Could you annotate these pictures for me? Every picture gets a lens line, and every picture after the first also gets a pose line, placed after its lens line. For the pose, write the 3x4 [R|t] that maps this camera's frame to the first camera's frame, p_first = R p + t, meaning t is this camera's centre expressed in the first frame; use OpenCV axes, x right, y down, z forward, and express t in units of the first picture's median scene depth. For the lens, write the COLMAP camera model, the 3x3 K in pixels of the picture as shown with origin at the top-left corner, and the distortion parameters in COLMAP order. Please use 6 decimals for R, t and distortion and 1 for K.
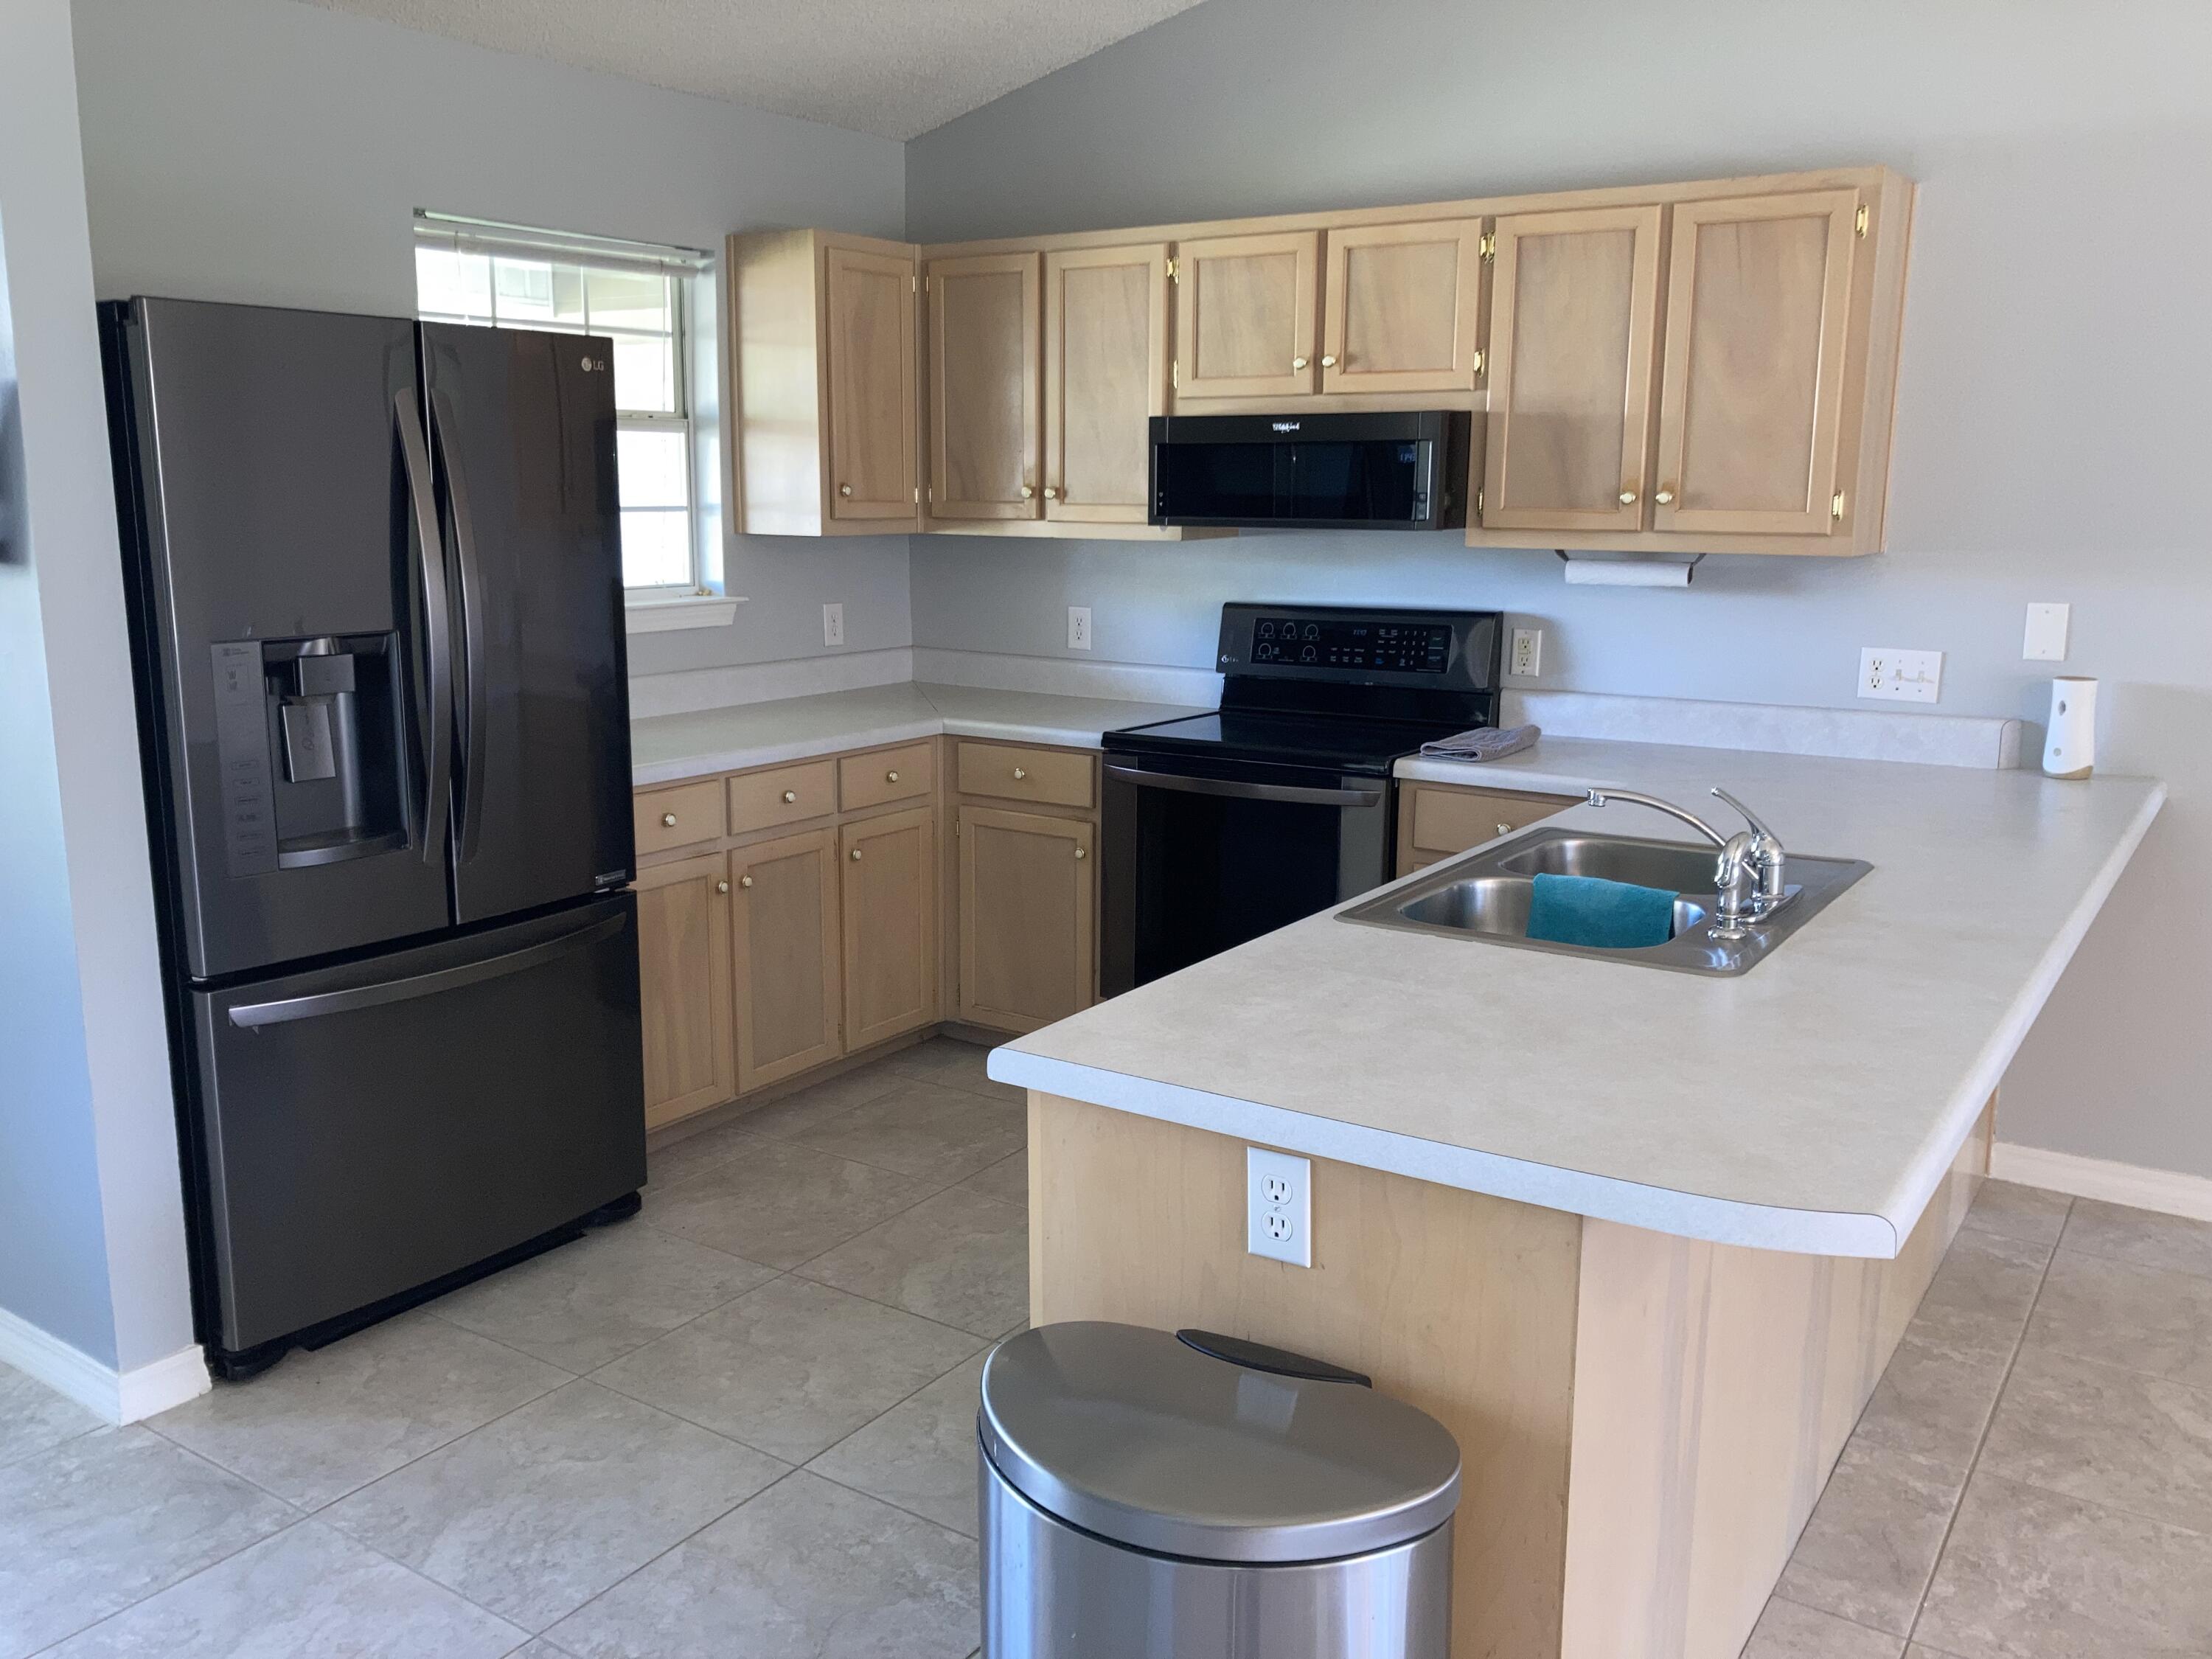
lens RADIAL K [[1803.5, 0, 1067.9], [0, 1803.5, 829.6], [0, 0, 1]] dist [0.085311, -0.241856]
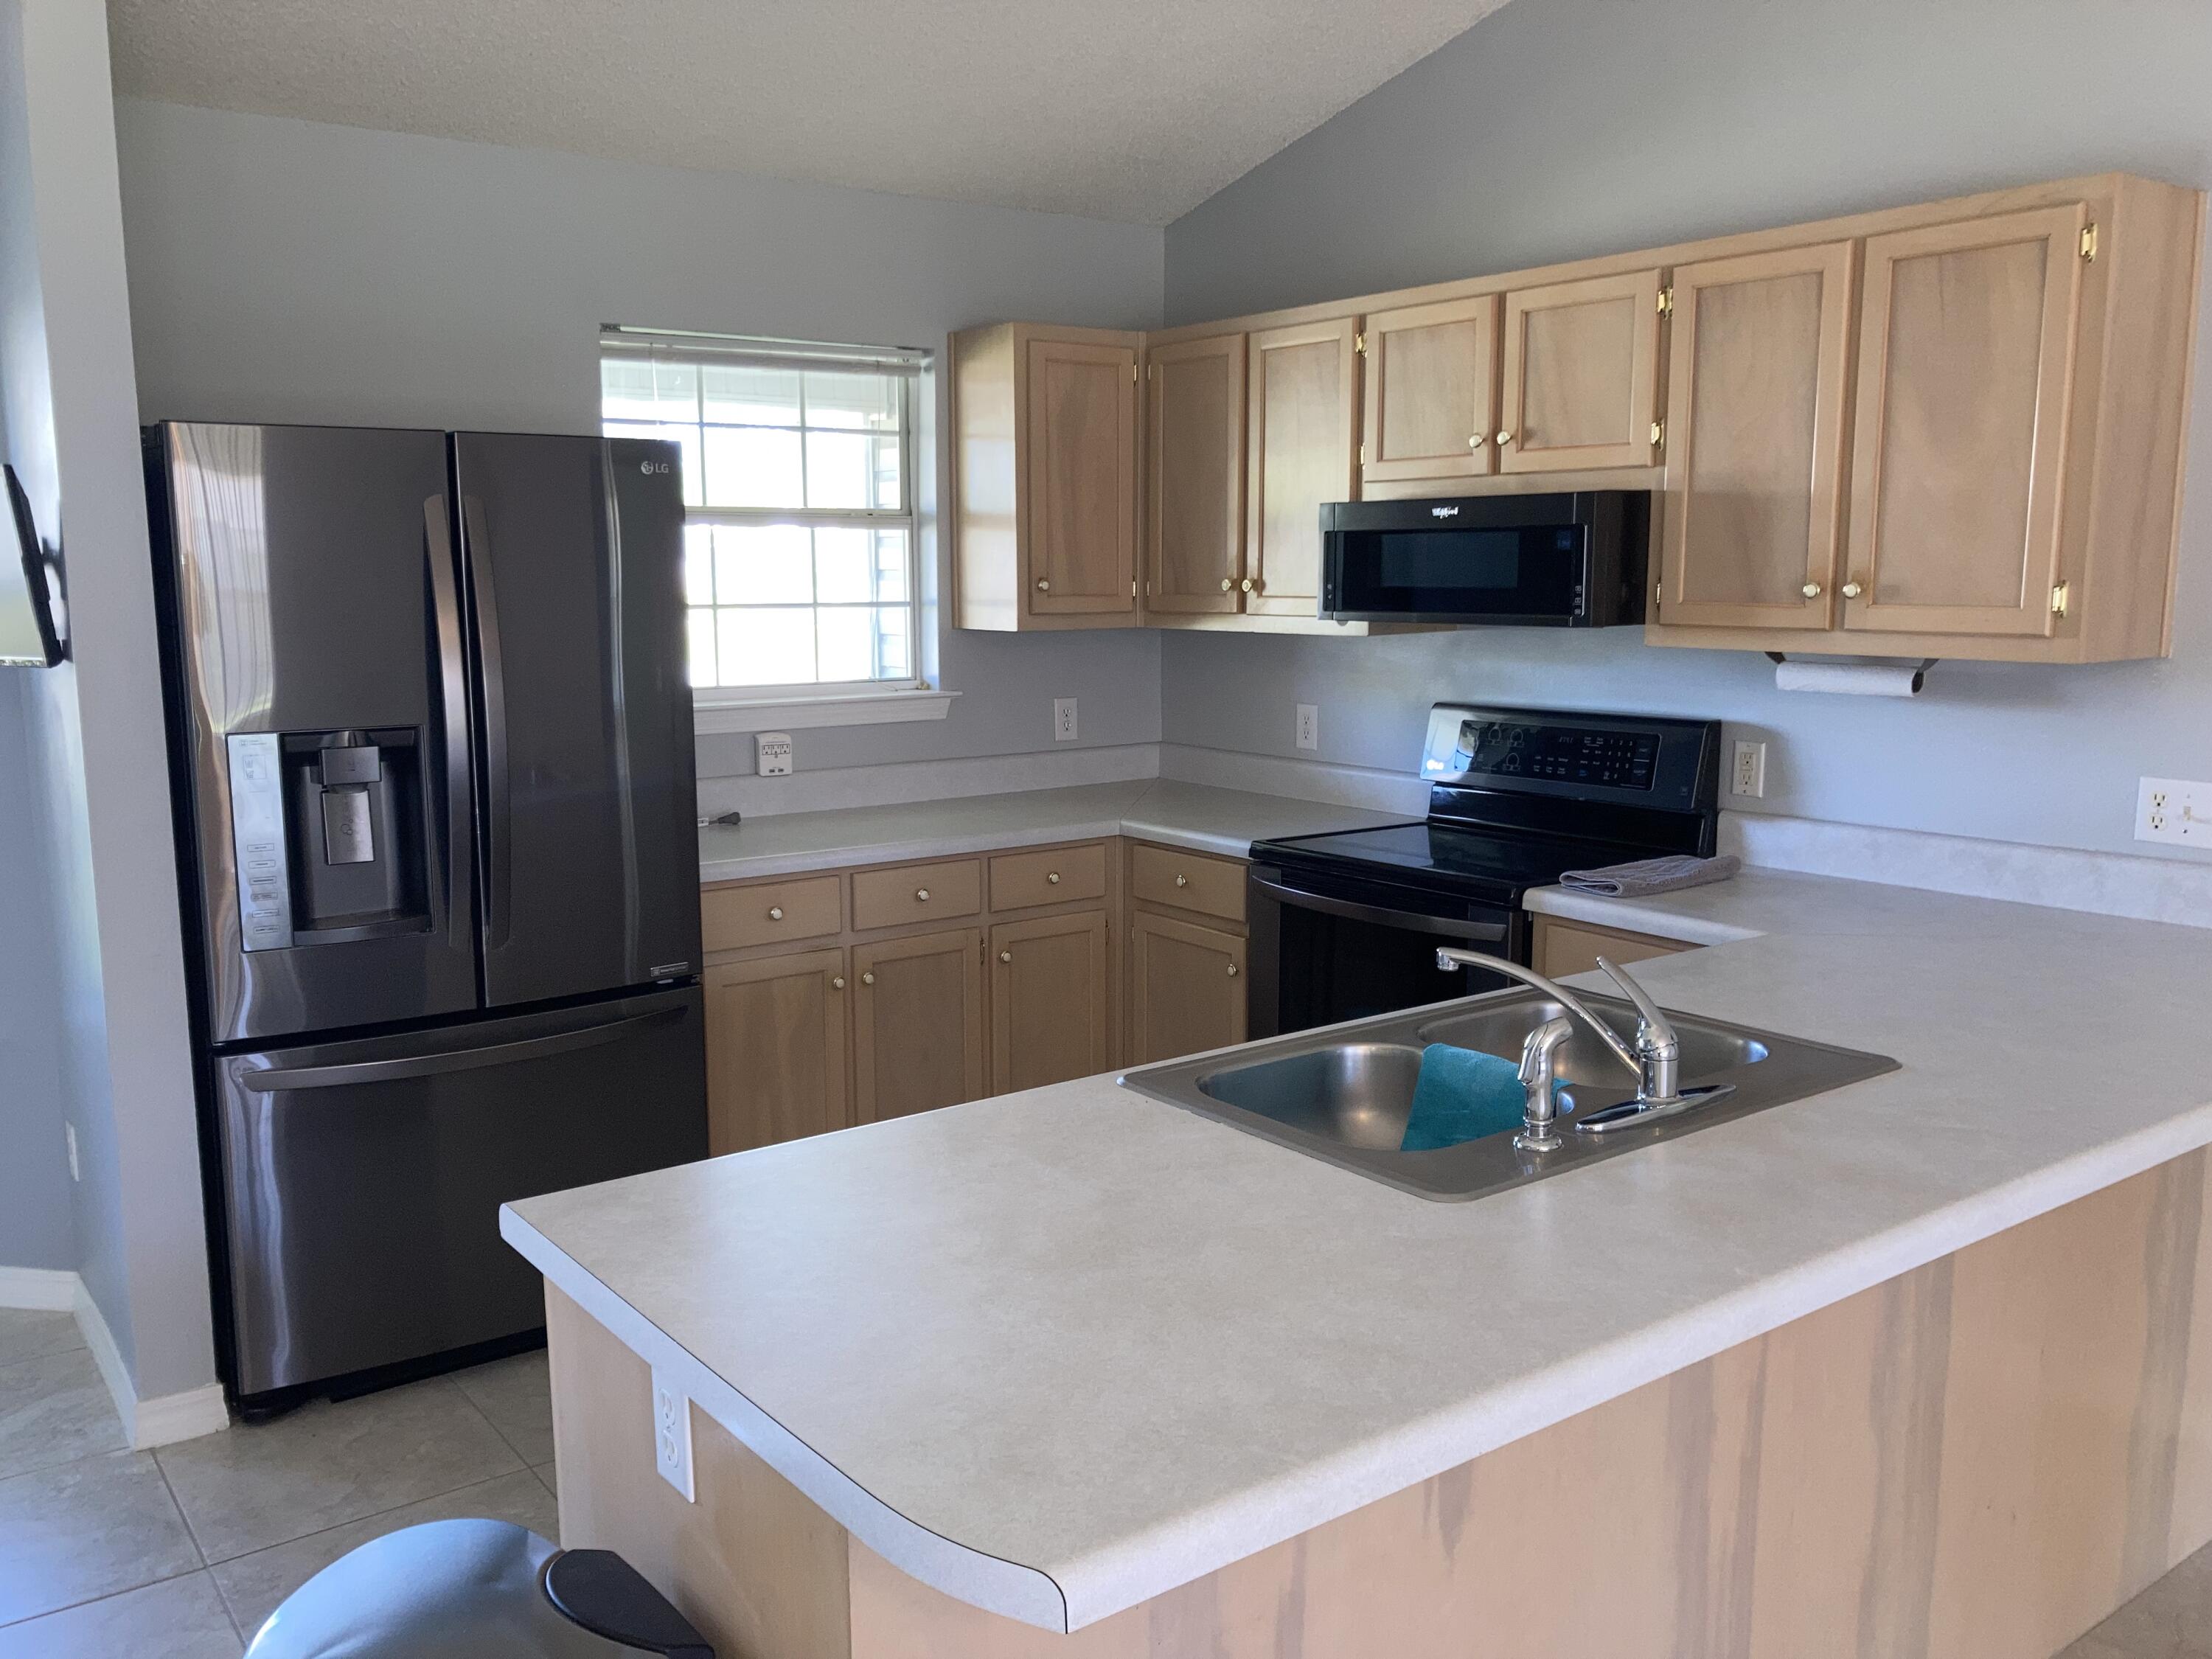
lens RADIAL K [[1790.7, 0, 1100.7], [0, 1790.7, 844.3], [0, 0, 1]] dist [0.071084, -0.150303]
pose [[0.943445, 0.041752, -0.328891, 0.257776], [-0.053008, 0.998273, -0.025328, -0.025997], [0.327265, 0.041329, 0.944028, 0.107610]]
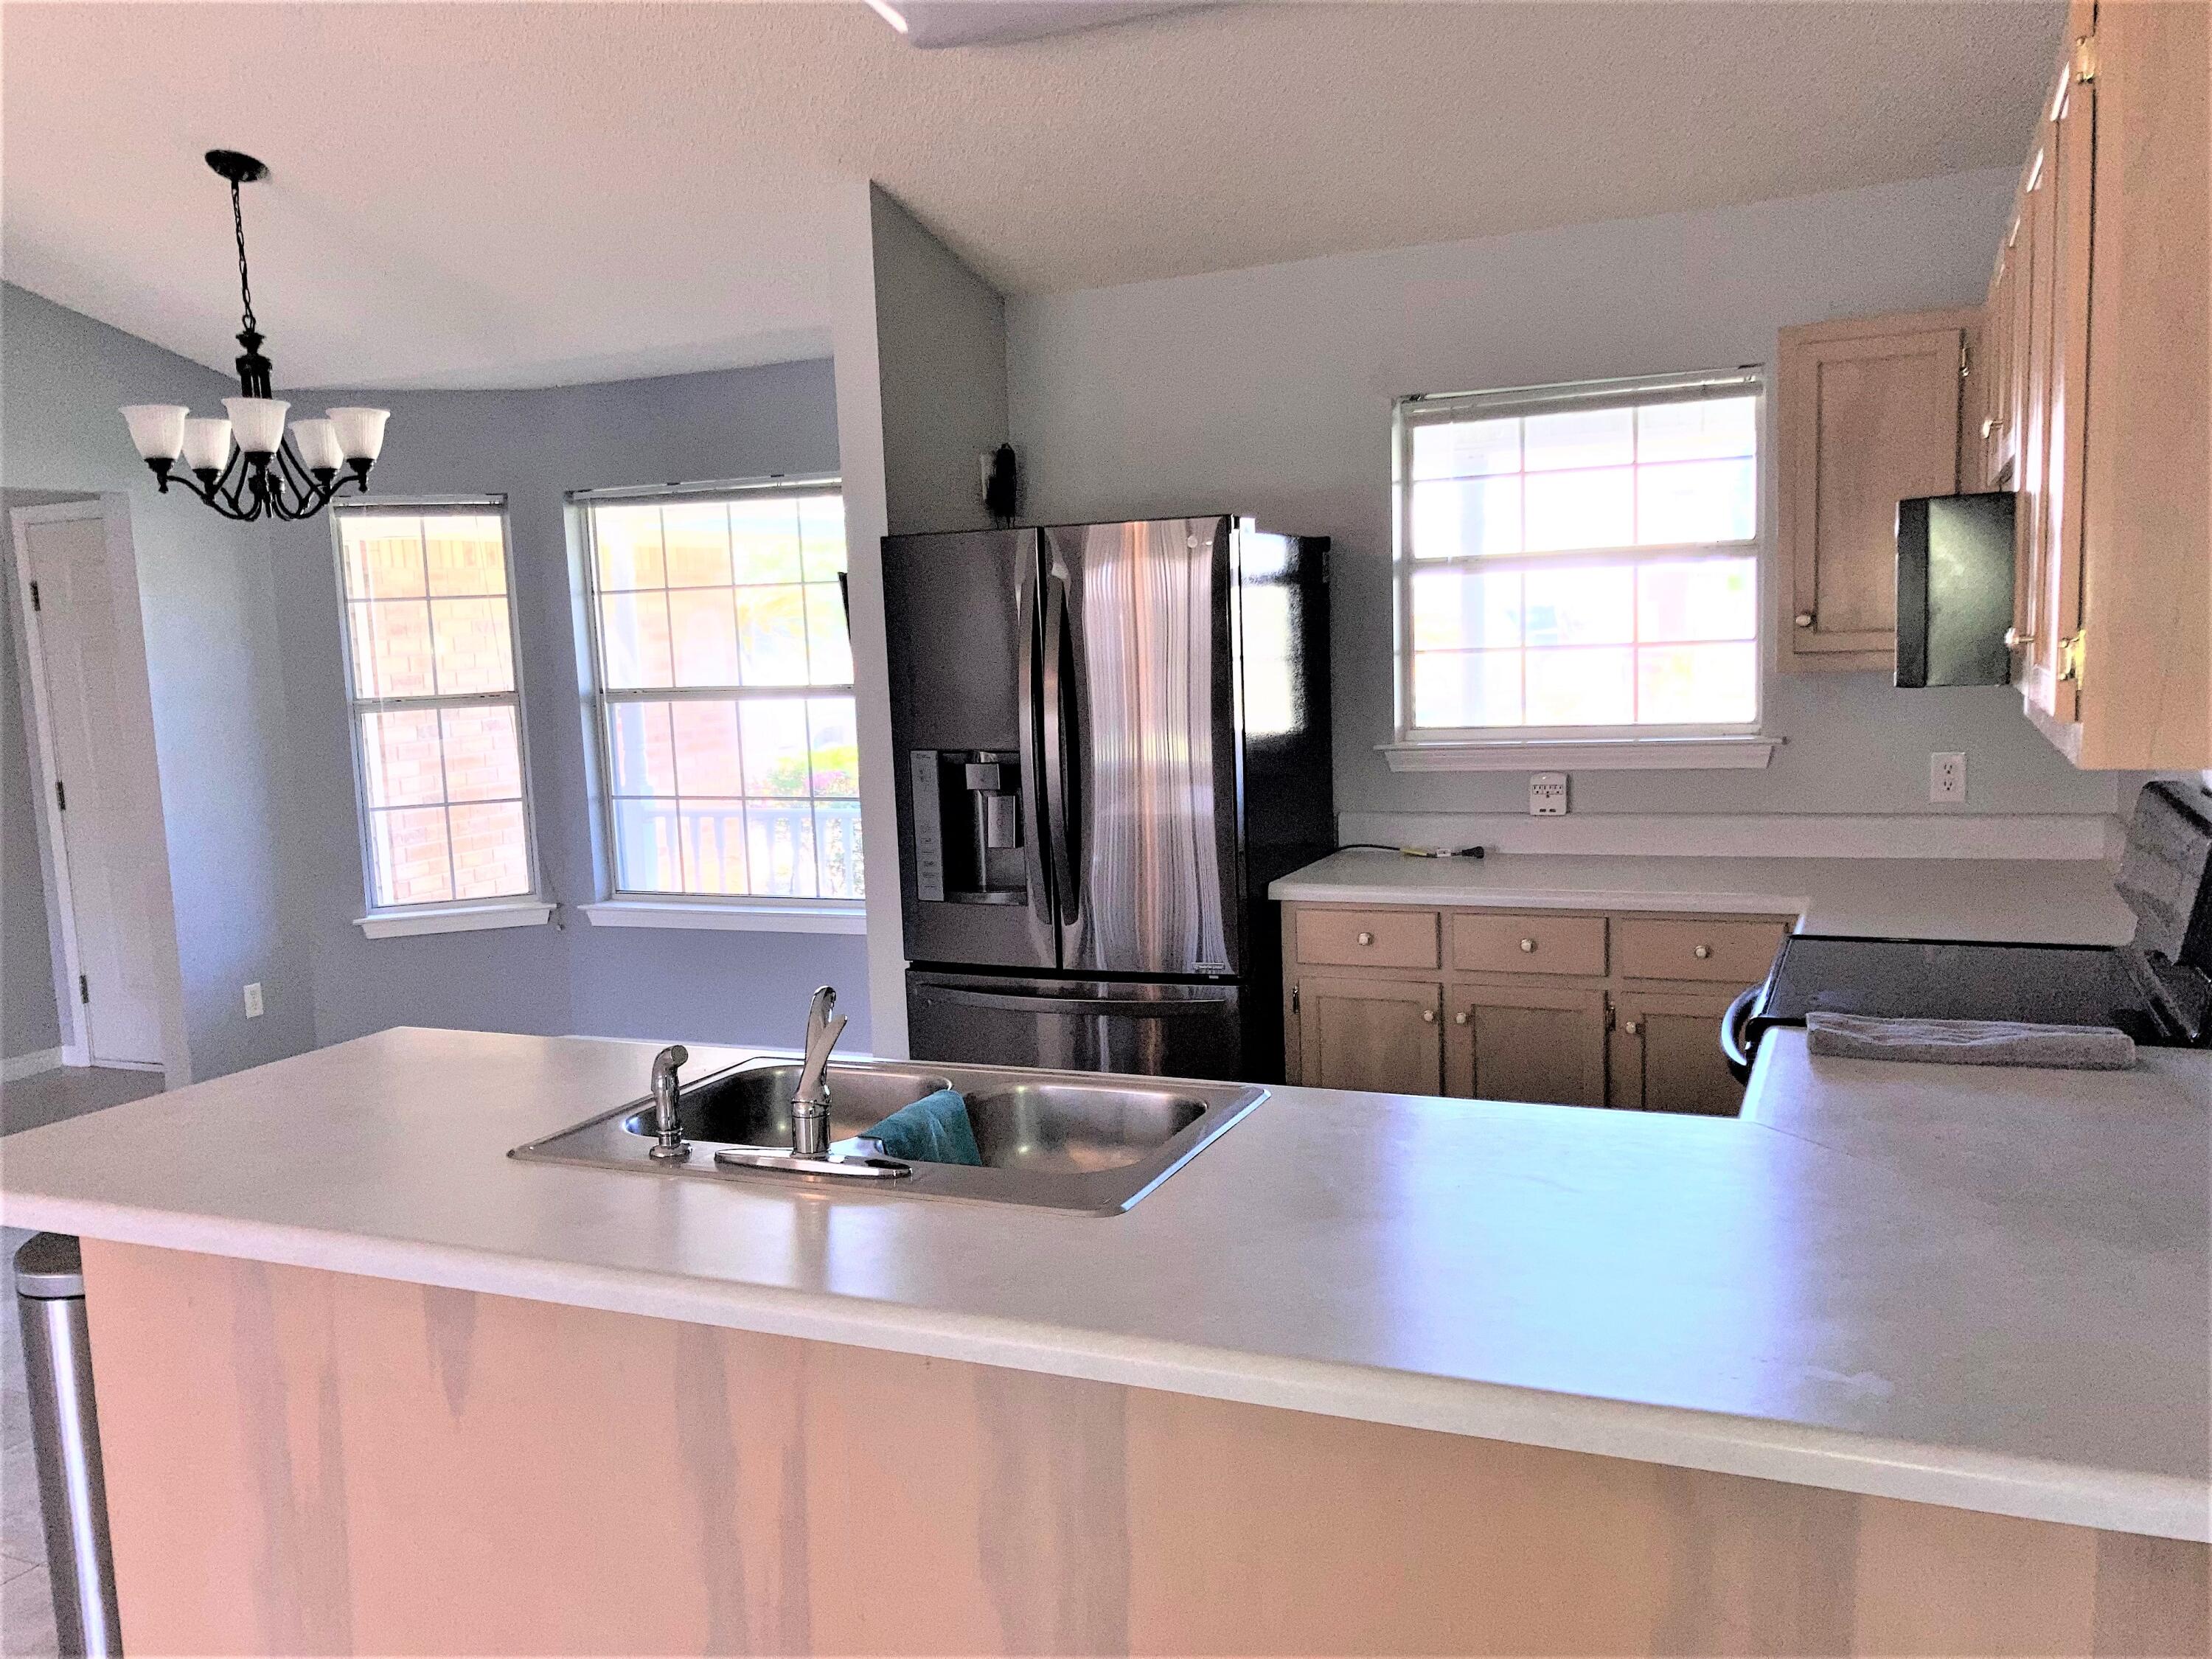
lens RADIAL K [[1803.5, 0, 1067.9], [0, 1803.5, 829.6], [0, 0, 1]] dist [0.085311, -0.241856]
pose [[0.174100, 0.102318, -0.979398, 0.737222], [-0.143177, 0.986648, 0.077624, -0.118276], [0.974264, 0.126713, 0.186425, 0.569951]]
